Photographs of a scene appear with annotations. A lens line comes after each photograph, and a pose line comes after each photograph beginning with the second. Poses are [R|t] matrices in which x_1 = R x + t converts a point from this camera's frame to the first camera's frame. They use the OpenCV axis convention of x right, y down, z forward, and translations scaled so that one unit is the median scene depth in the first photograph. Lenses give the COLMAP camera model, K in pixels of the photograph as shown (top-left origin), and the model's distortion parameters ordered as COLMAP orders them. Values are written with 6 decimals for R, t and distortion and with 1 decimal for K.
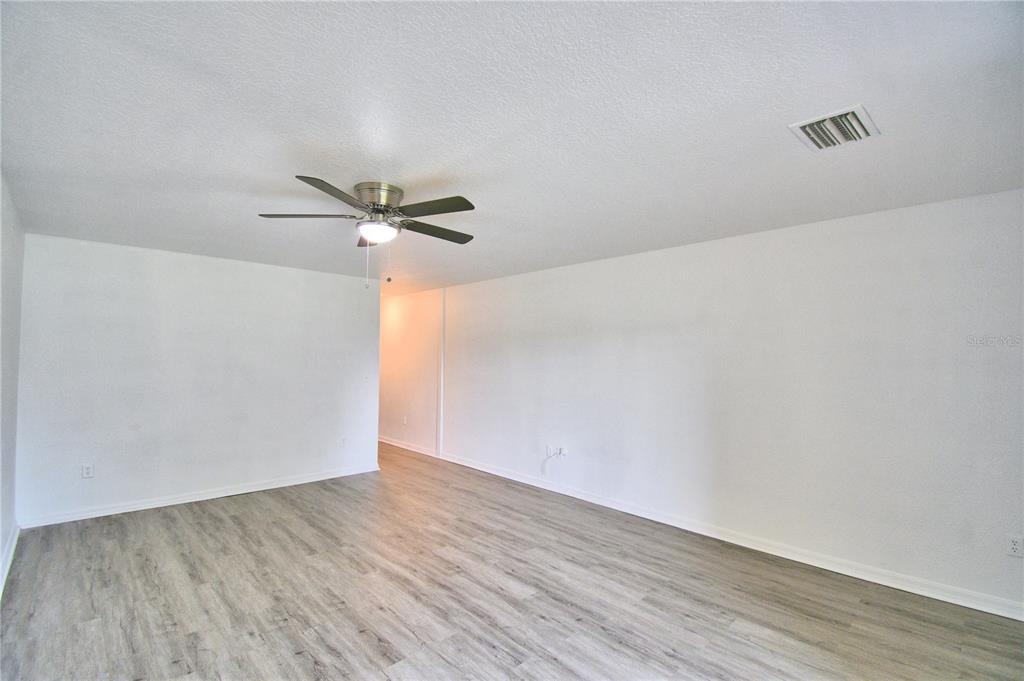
lens RADIAL K [[456.8, 0, 503.2], [0, 456.8, 337.1], [0, 0, 1]] dist [0.007954, -0.017203]
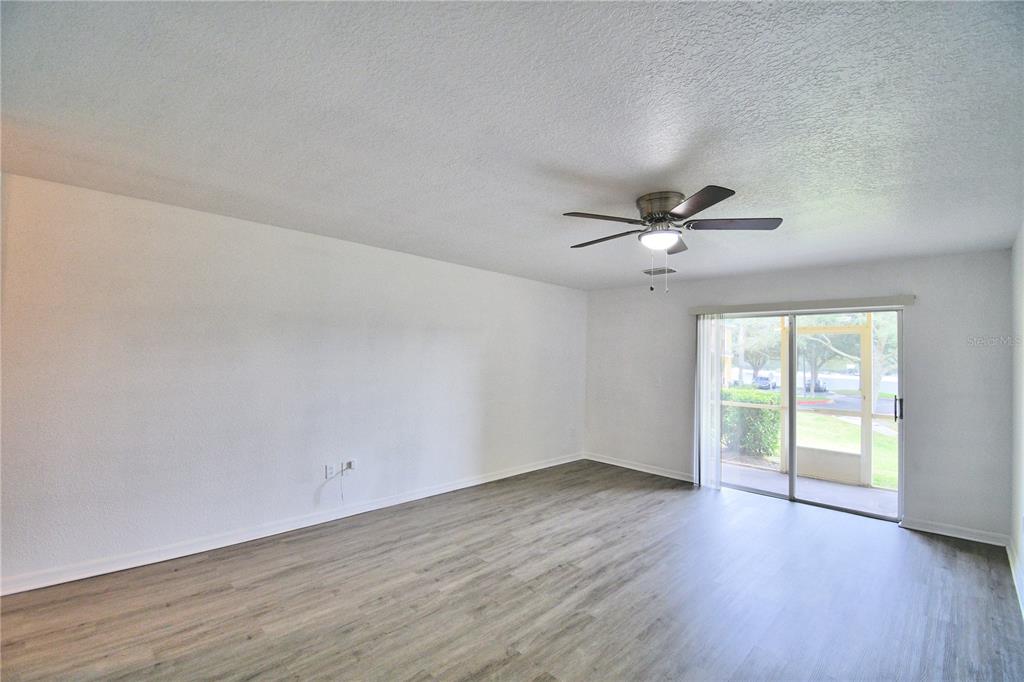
lens RADIAL K [[456.8, 0, 506.5], [0, 456.8, 343.5], [0, 0, 1]] dist [0.007954, -0.017203]
pose [[-0.028295, 0.013133, 0.999513, -0.980894], [-0.065369, 0.997749, -0.014960, 0.033207], [-0.997460, -0.065761, -0.027373, 1.042917]]
